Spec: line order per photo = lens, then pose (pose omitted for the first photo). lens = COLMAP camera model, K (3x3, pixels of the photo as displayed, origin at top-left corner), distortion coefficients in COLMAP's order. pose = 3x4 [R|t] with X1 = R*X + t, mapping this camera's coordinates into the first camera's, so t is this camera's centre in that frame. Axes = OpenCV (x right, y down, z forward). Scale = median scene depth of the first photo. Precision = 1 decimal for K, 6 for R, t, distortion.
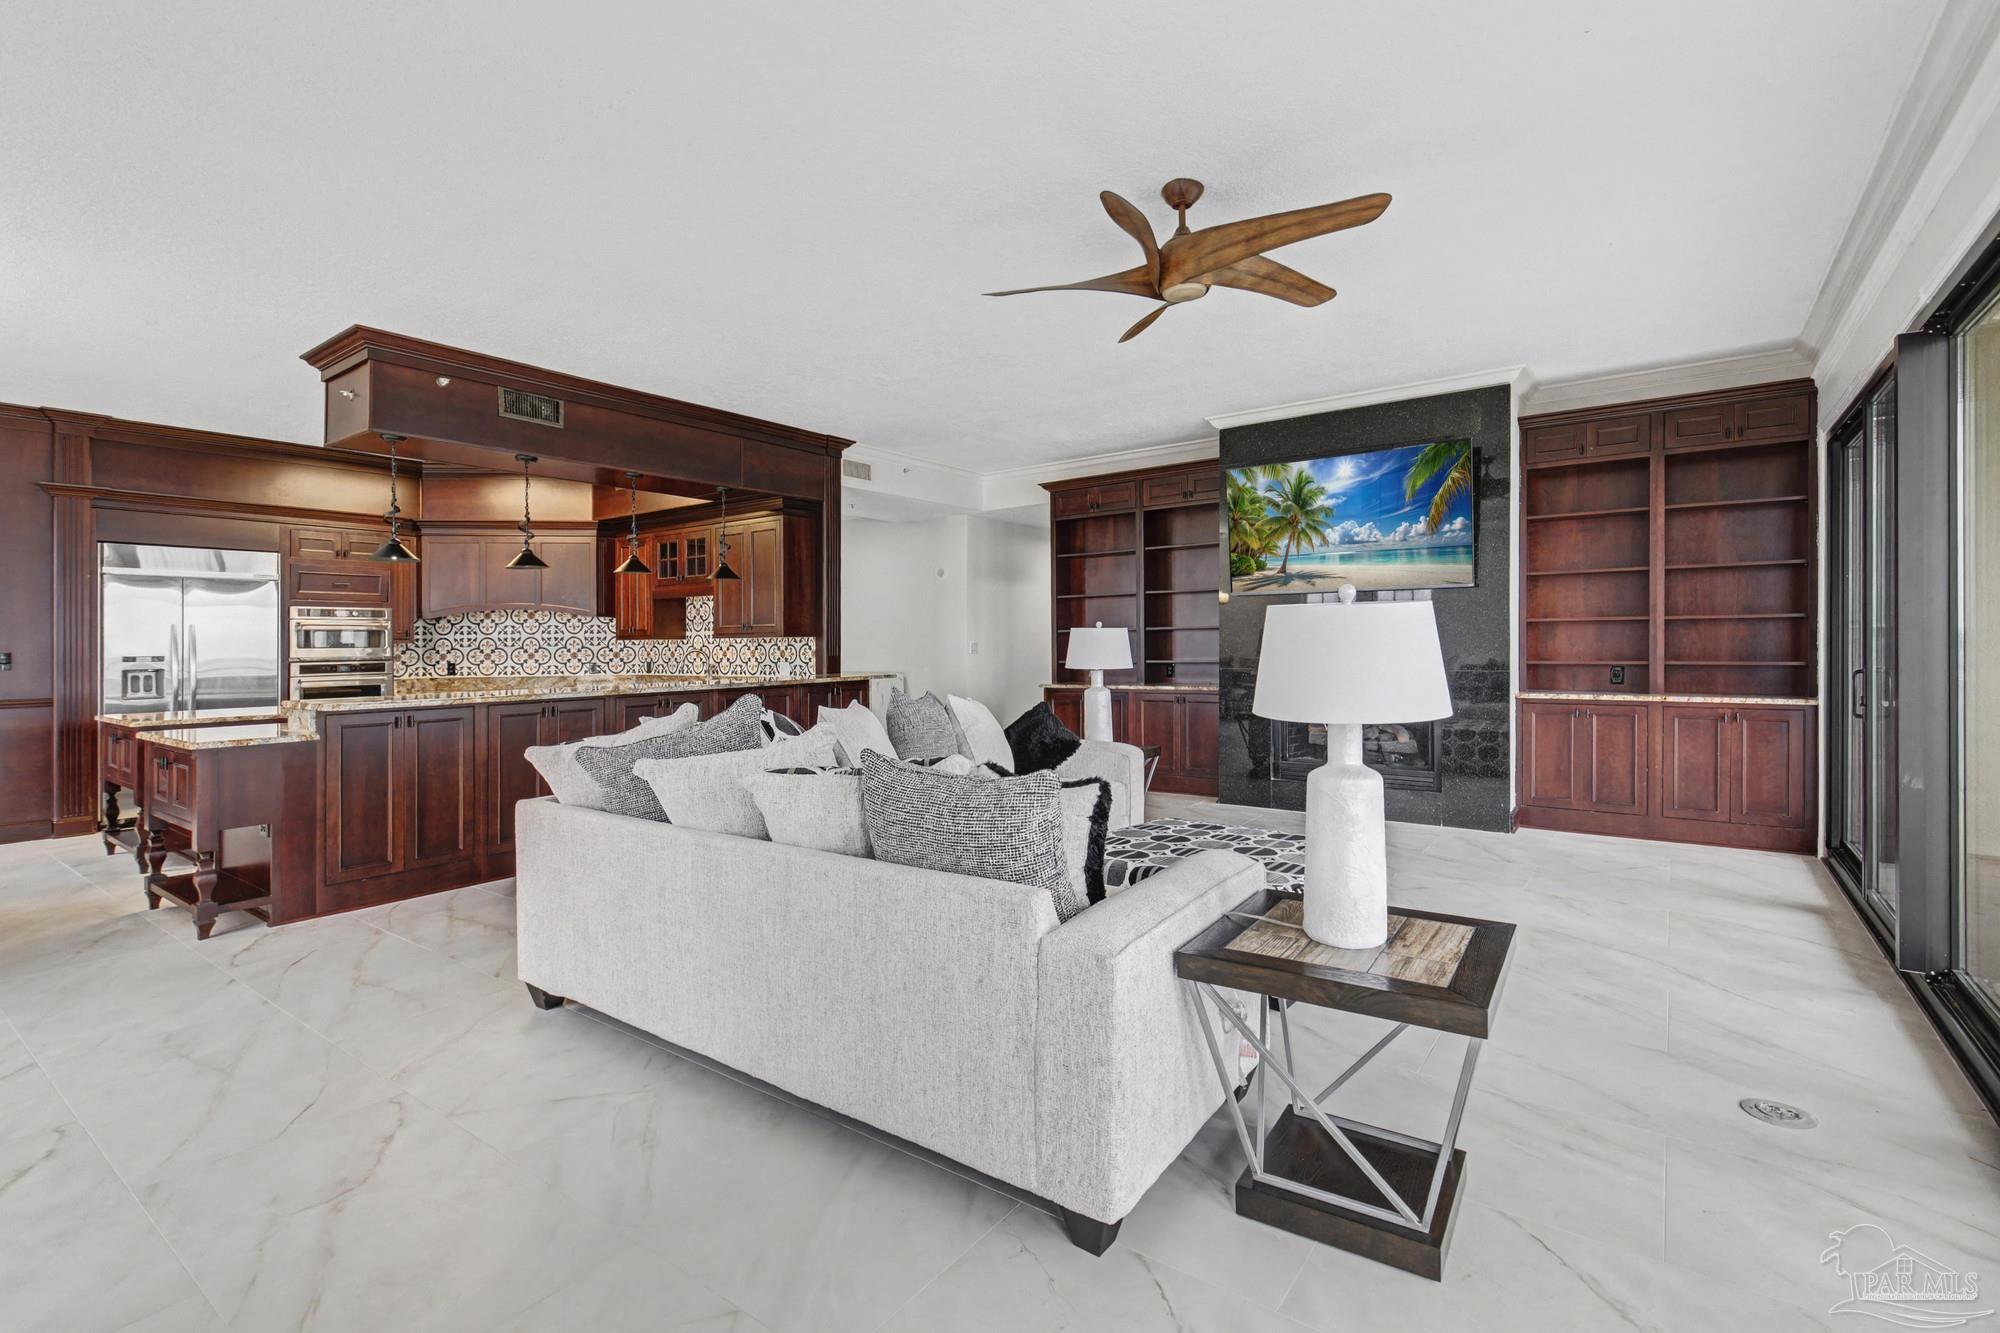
lens RADIAL K [[914.3, 0, 1007.9], [0, 914.3, 636.3], [0, 0, 1]] dist [-0.001204, -0.001138]
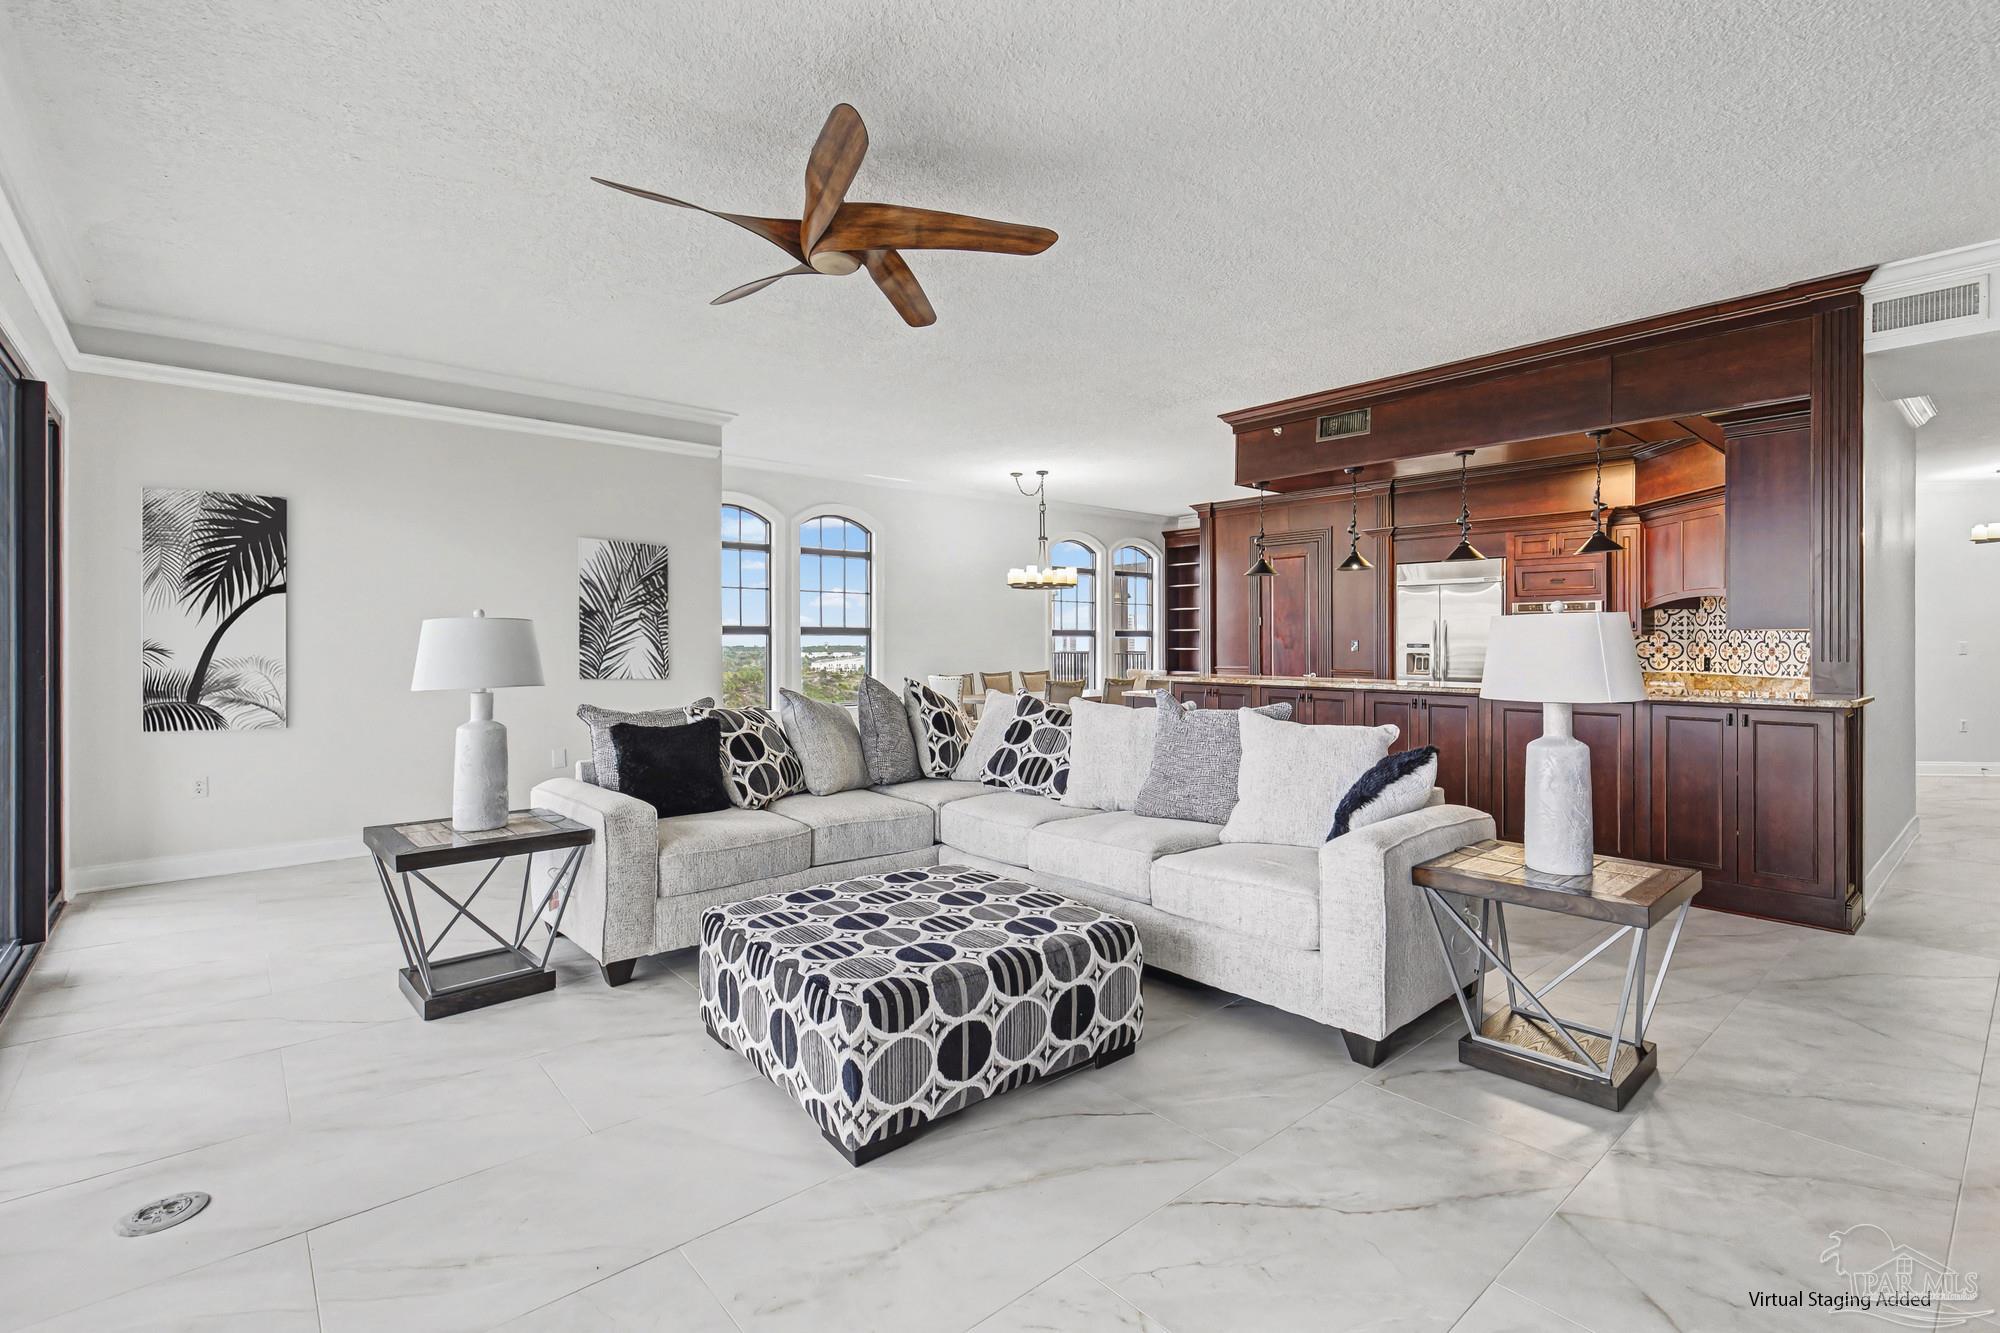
lens RADIAL K [[914.3, 0, 1016.1], [0, 914.3, 645.3], [0, 0, 1]] dist [-0.001204, -0.001138]
pose [[-0.222108, 0.016309, -0.974886, 0.420202], [0.009321, 0.999850, 0.014603, -0.002066], [0.974978, -0.005843, -0.222227, 0.555603]]
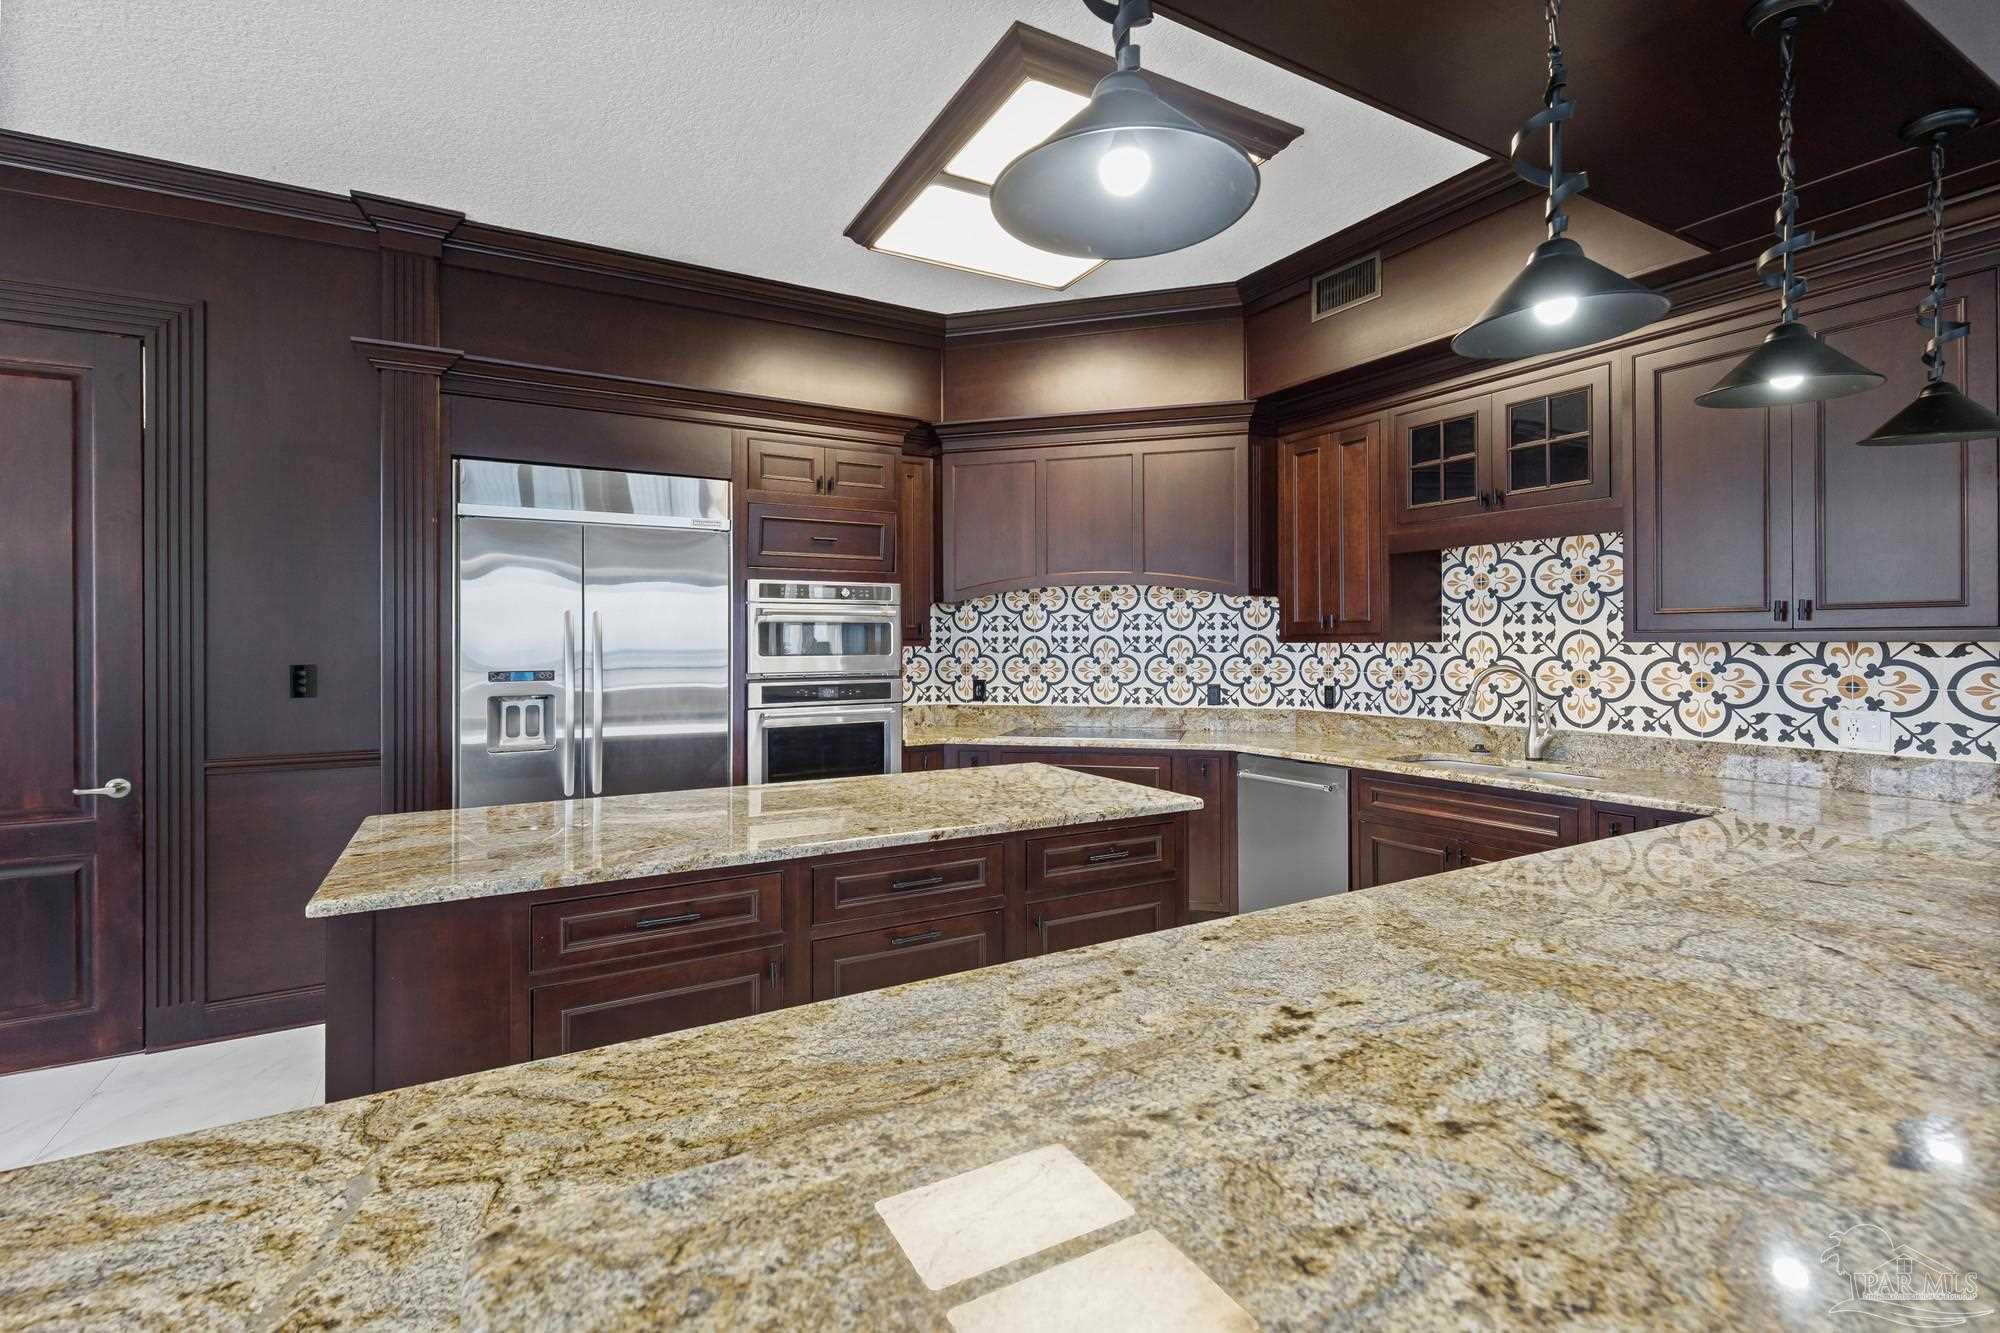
lens RADIAL K [[922.9, 0, 1003.6], [0, 922.9, 649.3], [0, 0, 1]] dist [-0.001489, -0.000029]
pose [[0.911426, 0.009521, -0.411354, -0.363132], [-0.002394, 0.999838, 0.017839, -0.000794], [0.411457, -0.015274, 0.911301, 0.484694]]
